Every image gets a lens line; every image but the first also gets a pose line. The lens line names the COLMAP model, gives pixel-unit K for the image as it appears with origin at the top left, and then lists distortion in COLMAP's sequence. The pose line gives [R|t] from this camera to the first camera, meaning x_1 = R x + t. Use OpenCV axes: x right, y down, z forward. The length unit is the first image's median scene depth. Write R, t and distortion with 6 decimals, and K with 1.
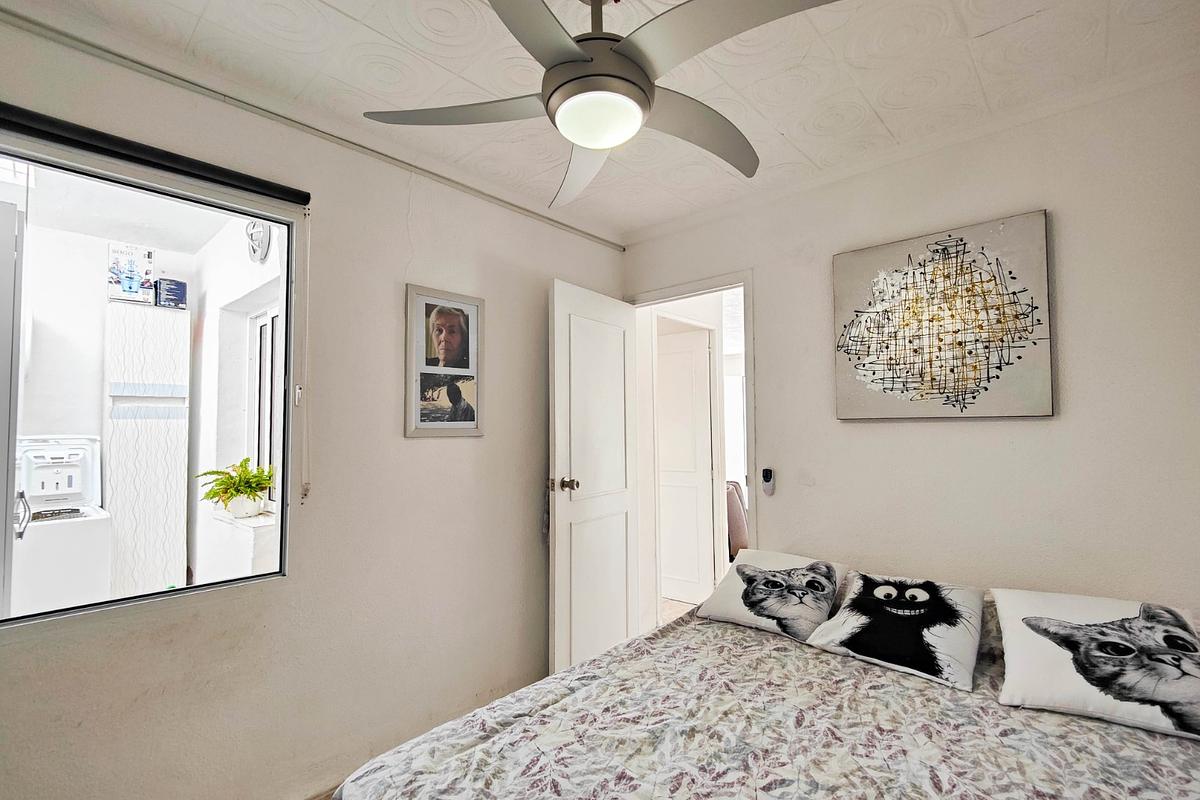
lens RADIAL K [[533.8, 0, 601.4], [0, 533.8, 404.4], [0, 0, 1]] dist [-0.003303, -0.001018]
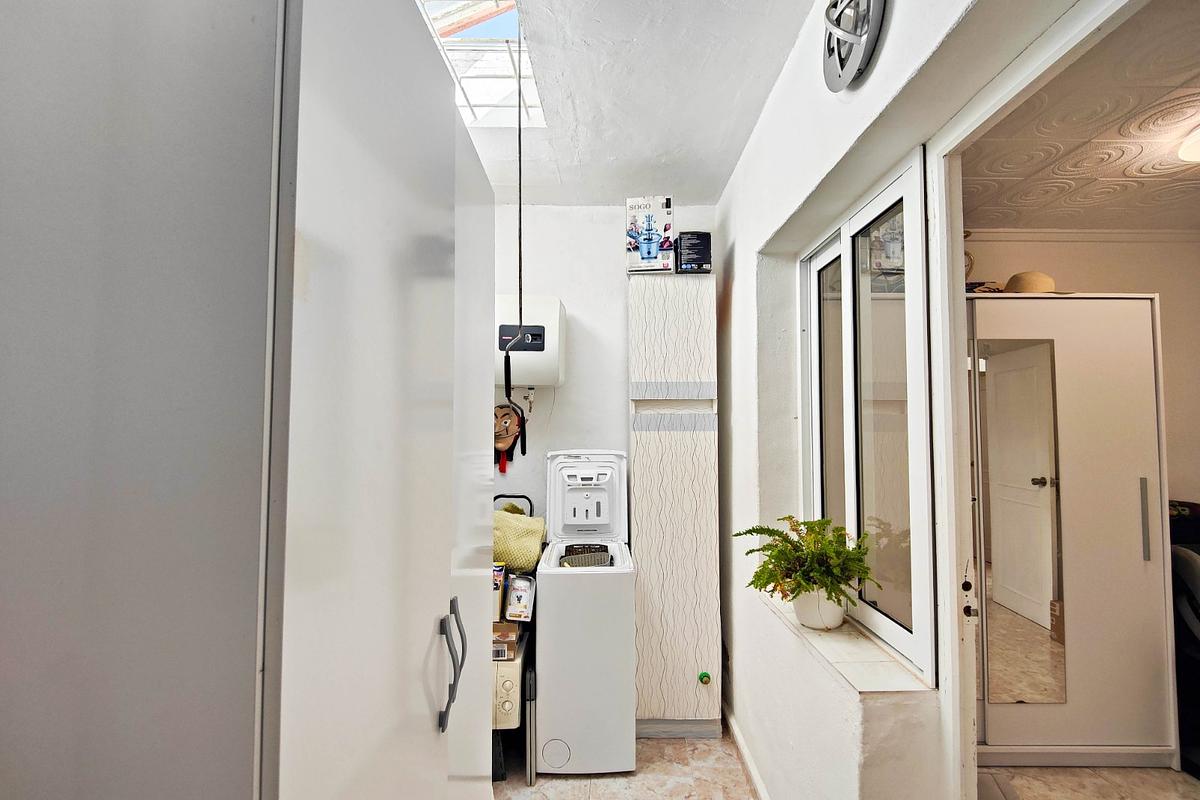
lens RADIAL K [[533.8, 0, 601.4], [0, 533.8, 404.4], [0, 0, 1]] dist [-0.003303, -0.001018]
pose [[0.662117, -0.022282, -0.749069, -0.380962], [0.023720, 0.999680, -0.008771, -0.004665], [0.749025, -0.011960, 0.662434, 0.459042]]
